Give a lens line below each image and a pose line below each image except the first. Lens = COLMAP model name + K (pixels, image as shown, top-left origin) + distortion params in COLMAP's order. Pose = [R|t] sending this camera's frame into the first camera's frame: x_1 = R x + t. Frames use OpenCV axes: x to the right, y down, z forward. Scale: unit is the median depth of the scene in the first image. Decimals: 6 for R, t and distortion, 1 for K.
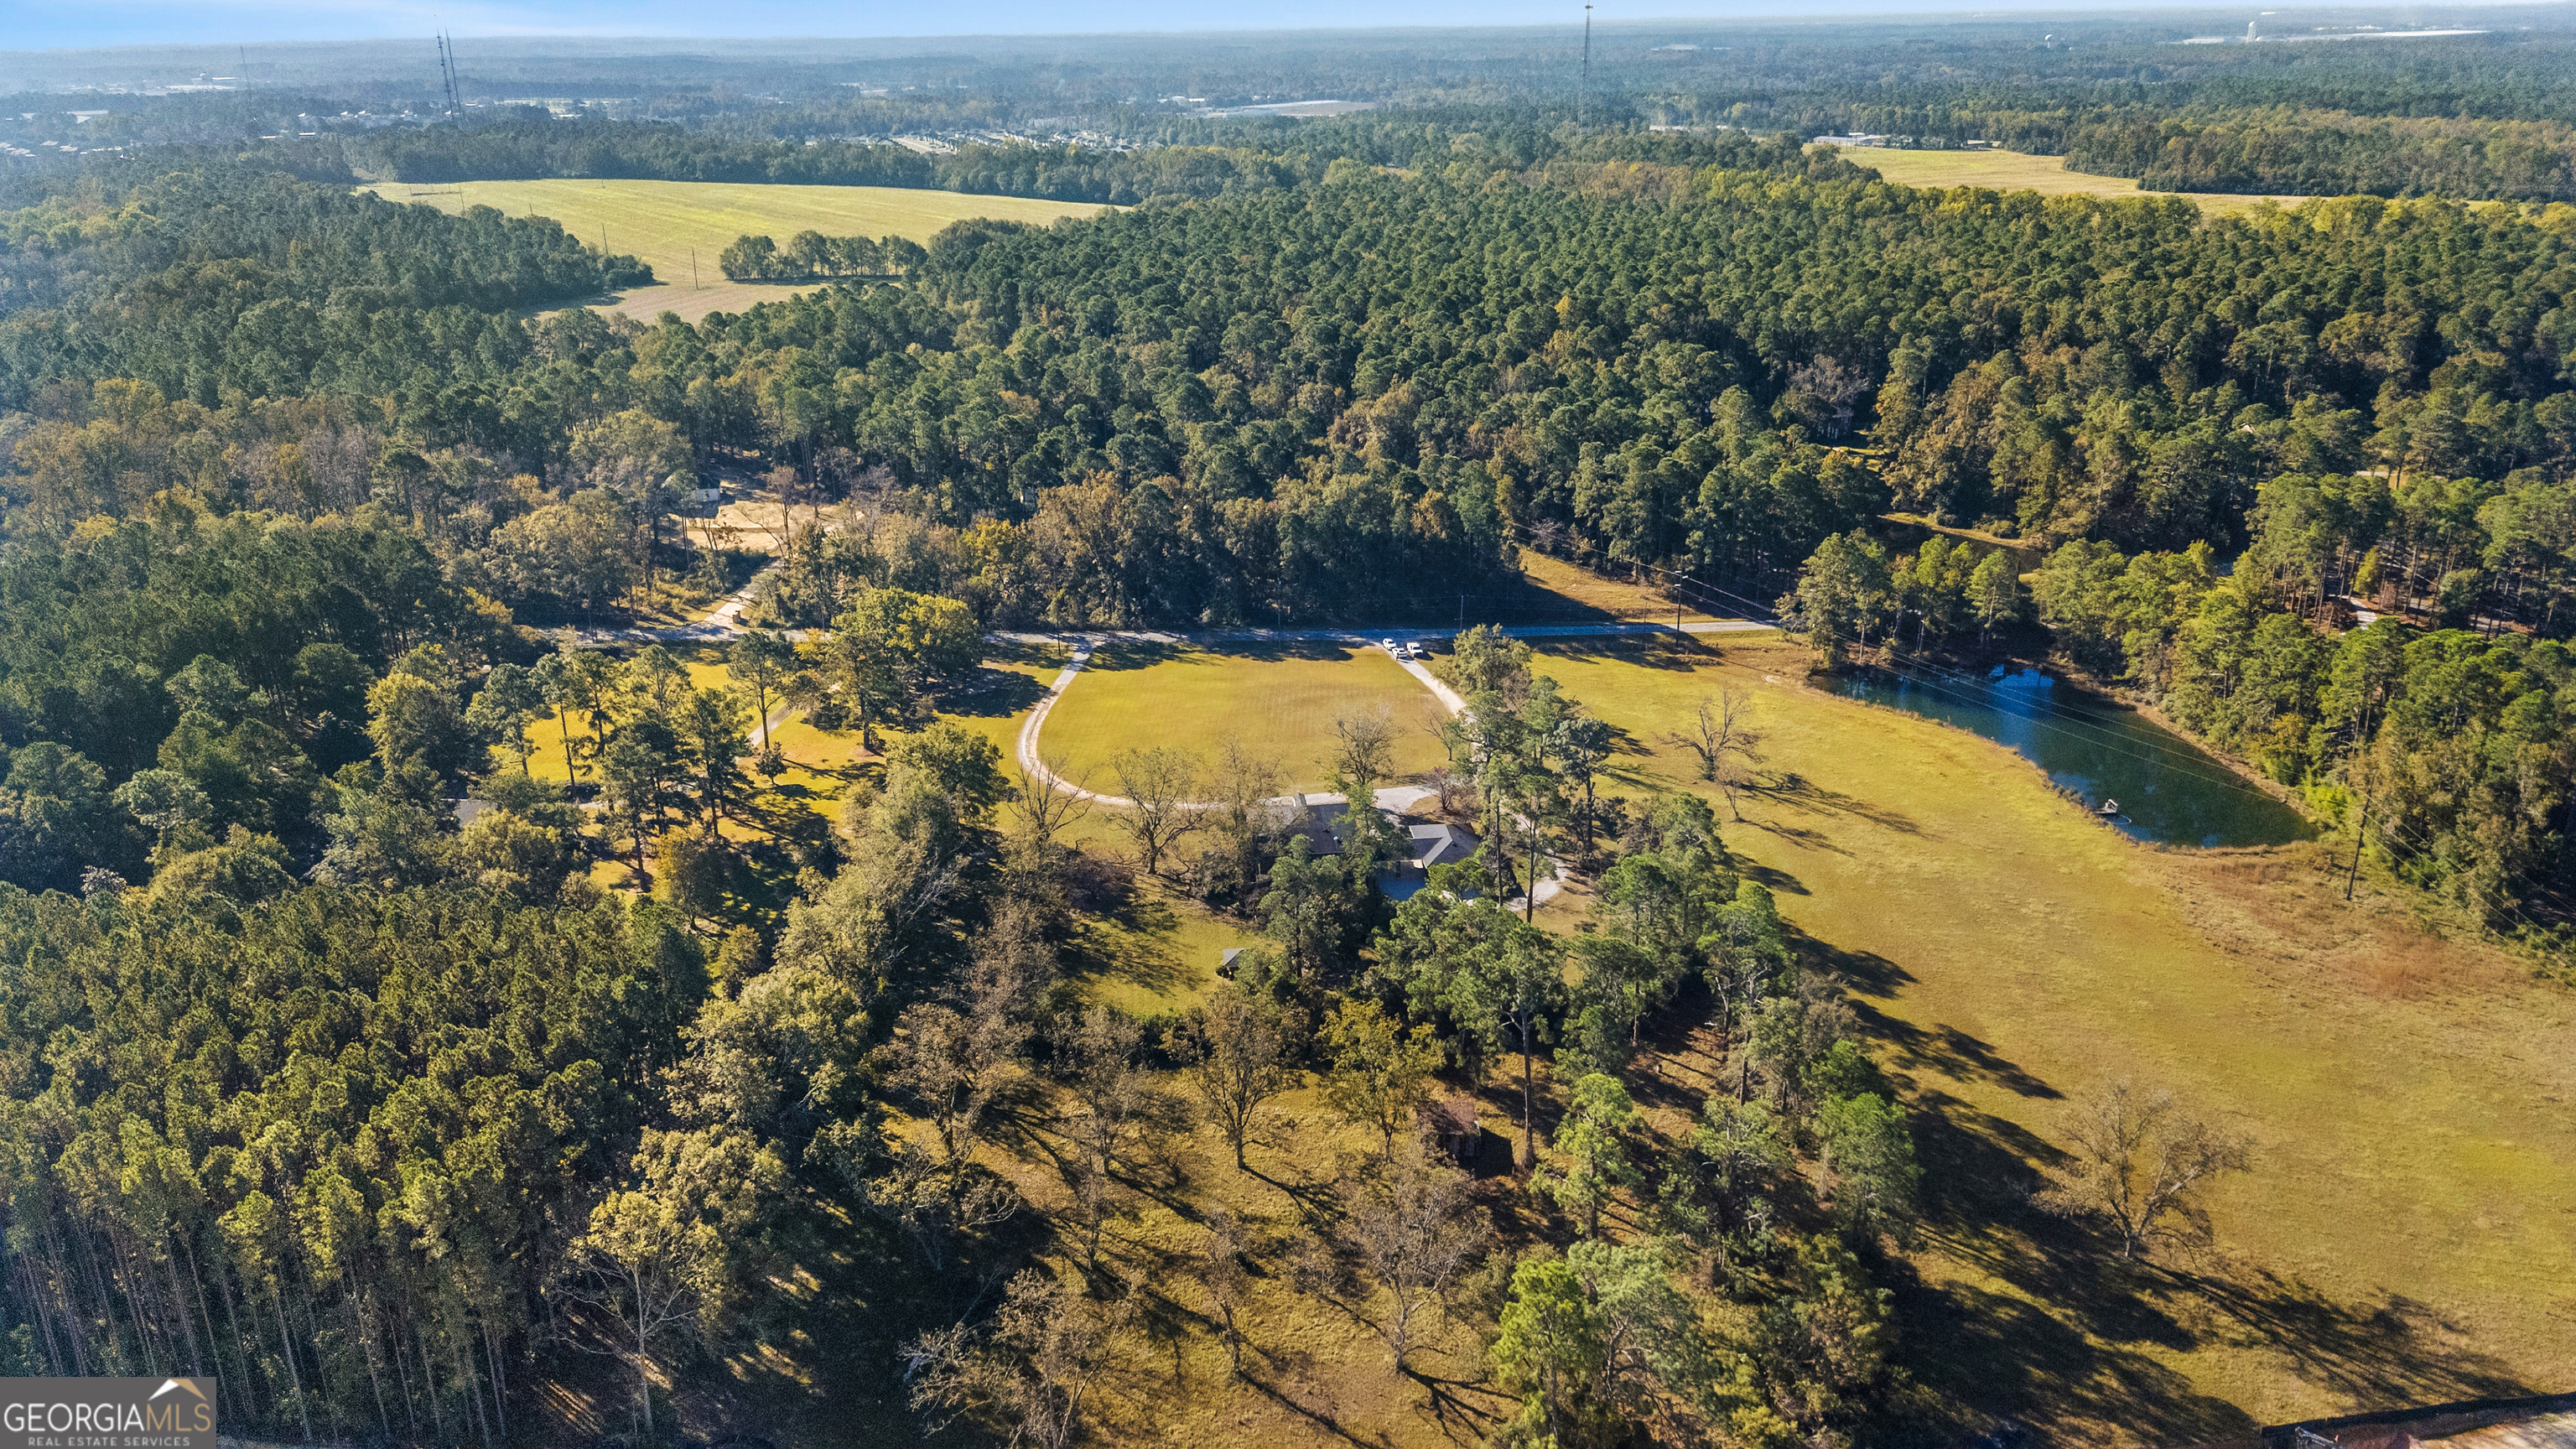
lens RADIAL K [[1899.8, 0, 1288.0], [0, 1899.8, 744.2], [0, 0, 1]] dist [0.057557, -0.047964]
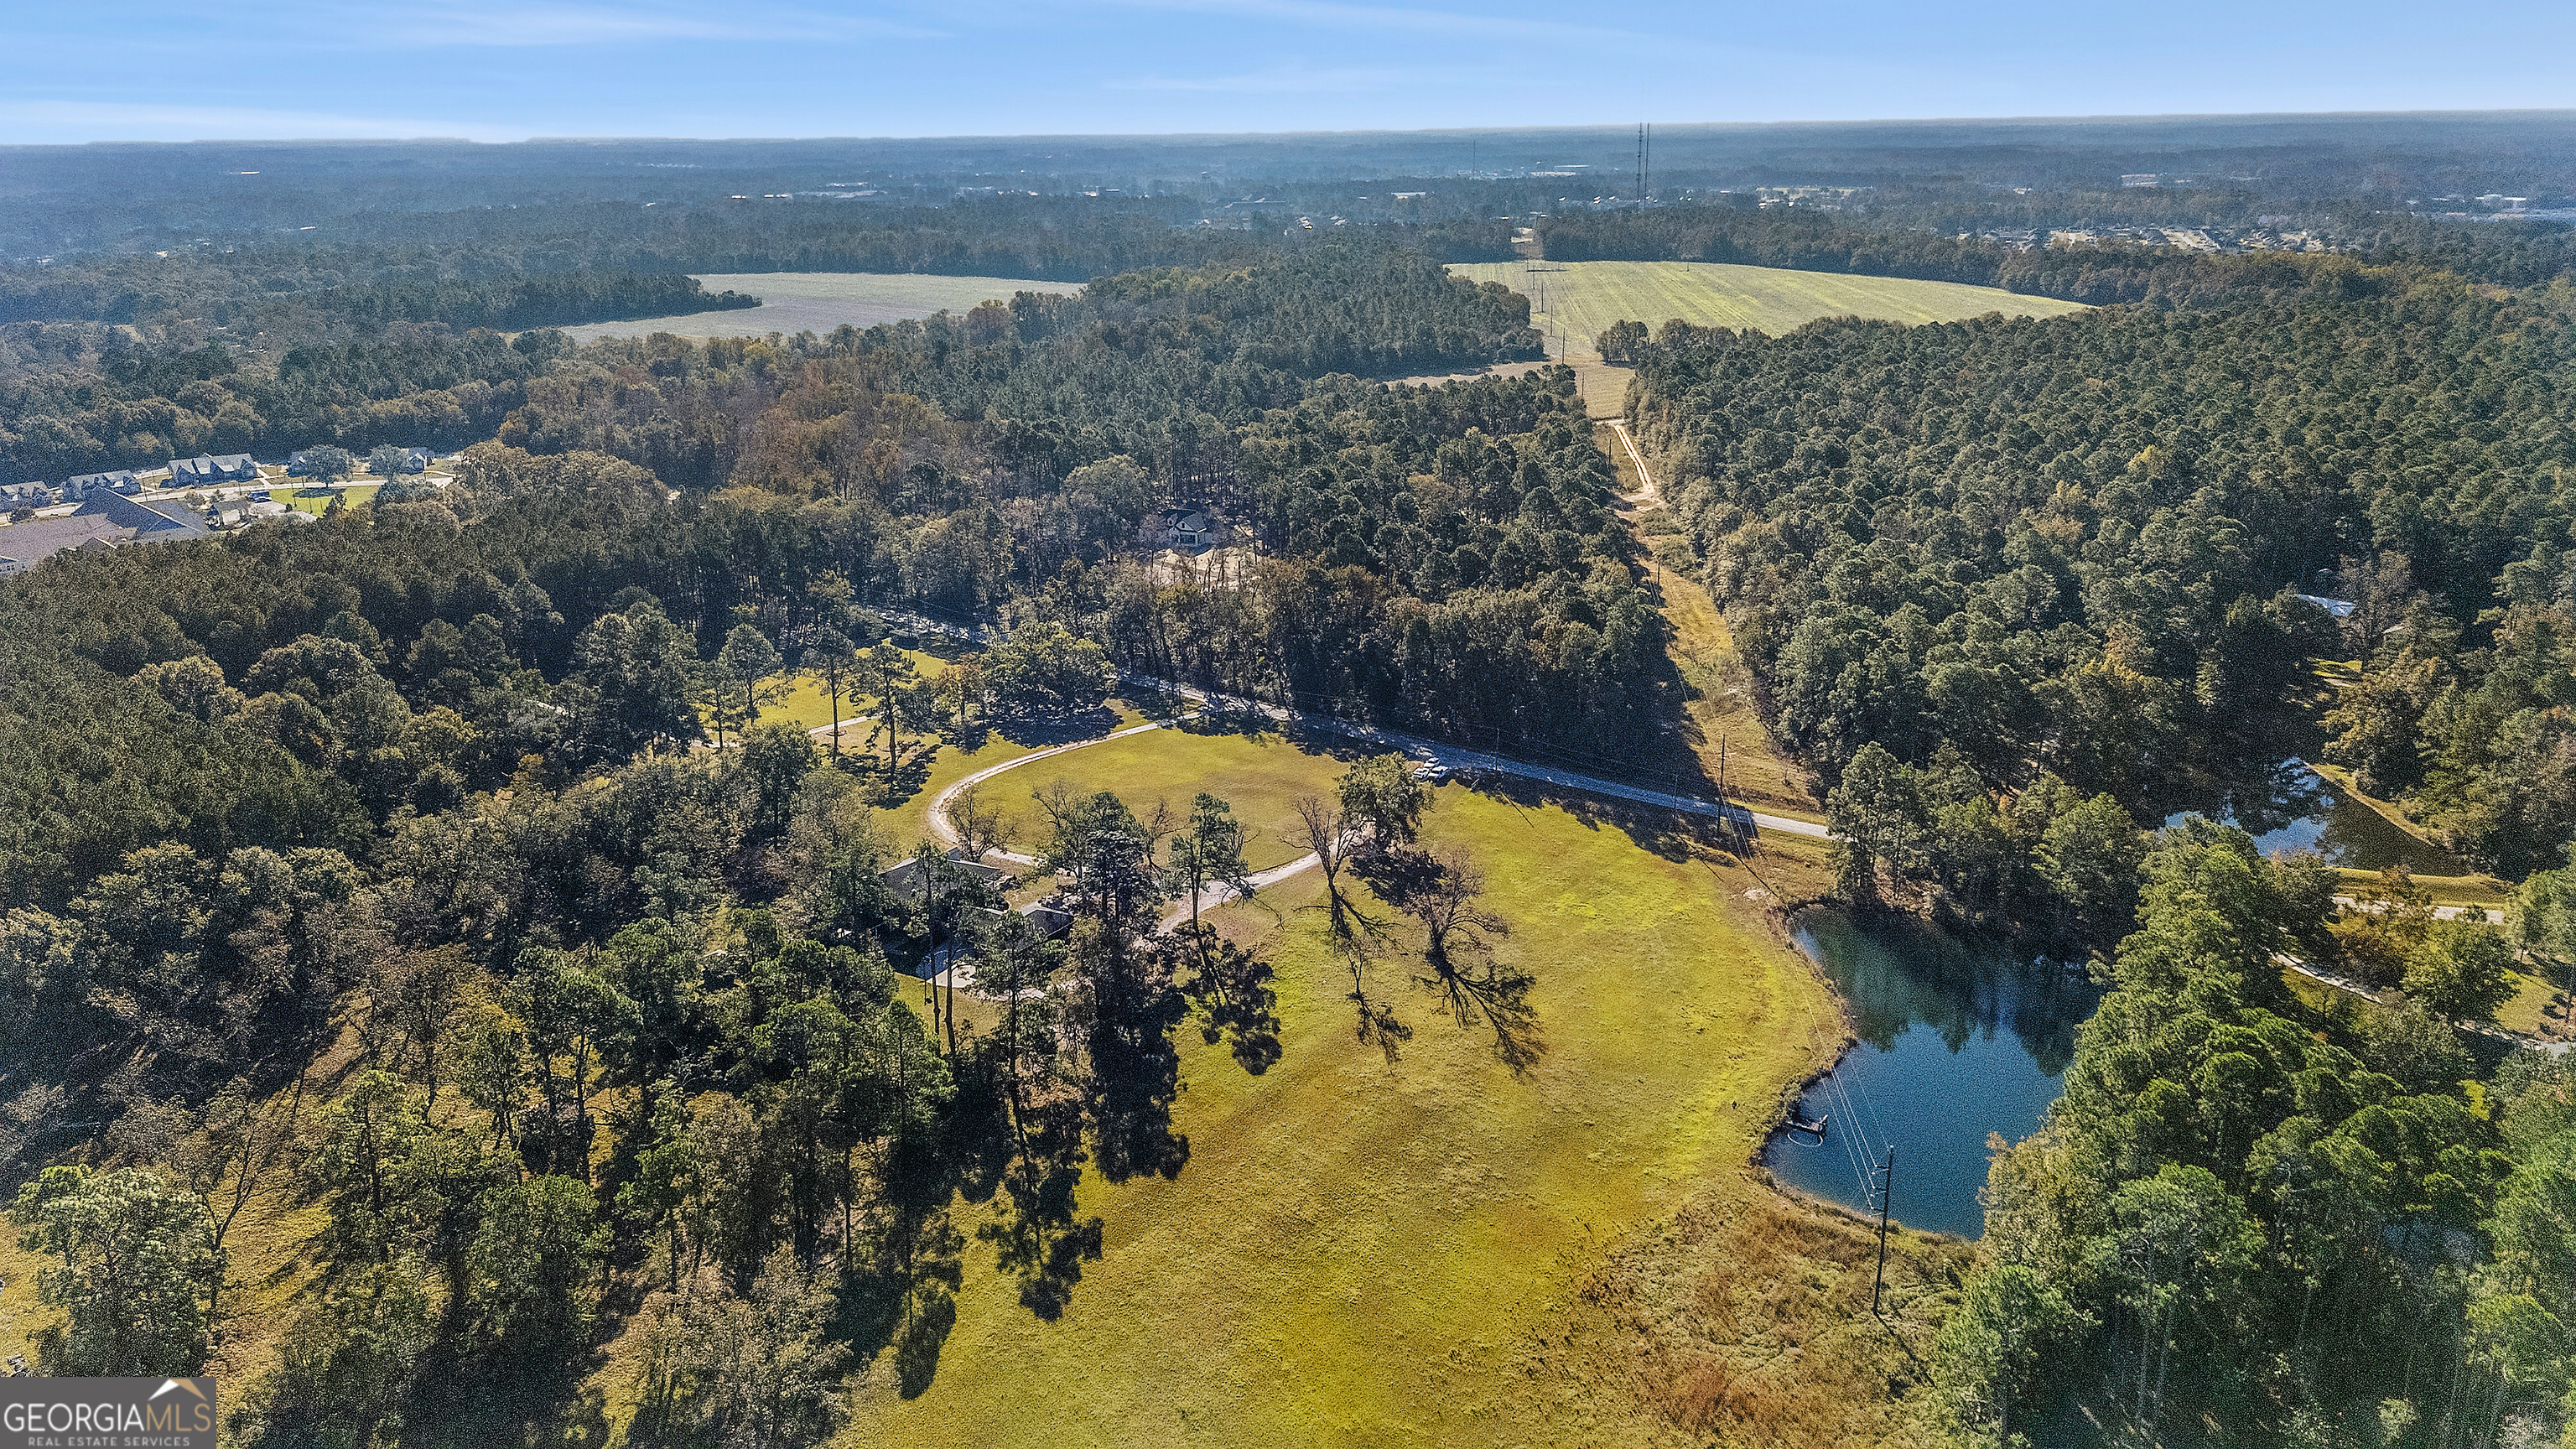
lens RADIAL K [[1899.8, 0, 1288.0], [0, 1899.8, 744.2], [0, 0, 1]] dist [0.057557, -0.047964]
pose [[0.785052, 0.197385, -0.587139, 0.461483], [-0.221167, 0.974712, 0.031962, -0.064231], [0.578600, 0.104764, 0.808855, 0.145872]]
